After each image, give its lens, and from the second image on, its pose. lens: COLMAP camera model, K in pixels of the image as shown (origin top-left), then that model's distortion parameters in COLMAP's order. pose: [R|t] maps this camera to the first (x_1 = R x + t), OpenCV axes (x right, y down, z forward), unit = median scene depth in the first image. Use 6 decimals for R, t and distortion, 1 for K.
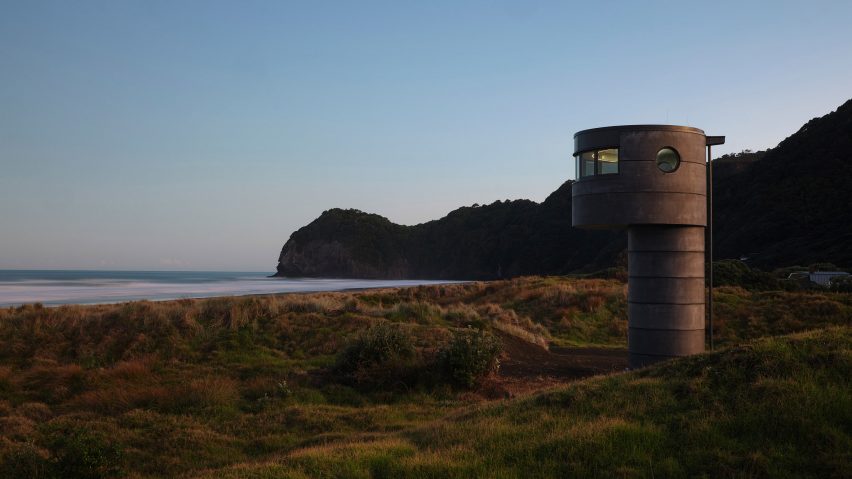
lens RADIAL K [[1001.9, 0, 397.2], [0, 1001.9, 213.7], [0, 0, 1]] dist [0.008200, 0.000000]
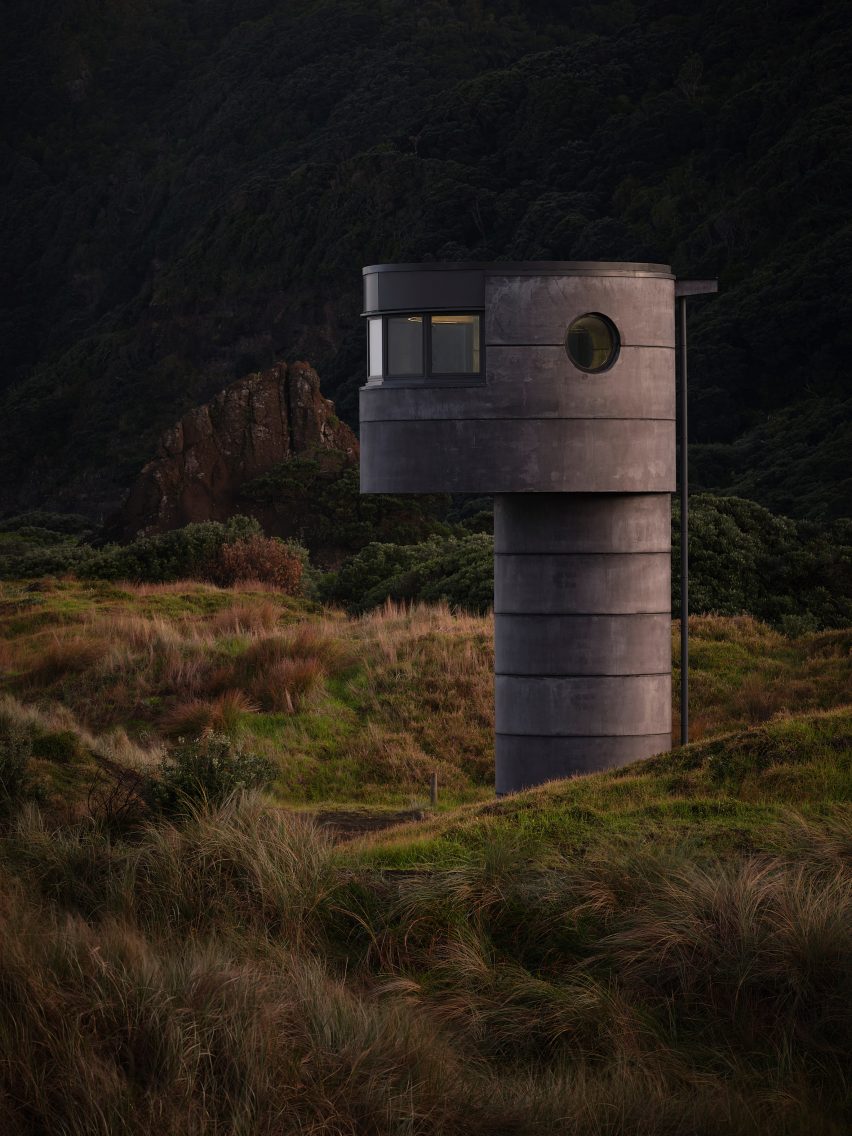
lens RADIAL K [[6095.4, 0, 426.3], [0, 6095.4, 567.7], [0, 0, 1]] dist [-0.240133, 0.000000]
pose [[0.962042, -0.017853, 0.272316, -0.505134], [-0.000661, 0.997702, 0.067745, -0.132474], [-0.272900, -0.065353, 0.959820, -1.475280]]
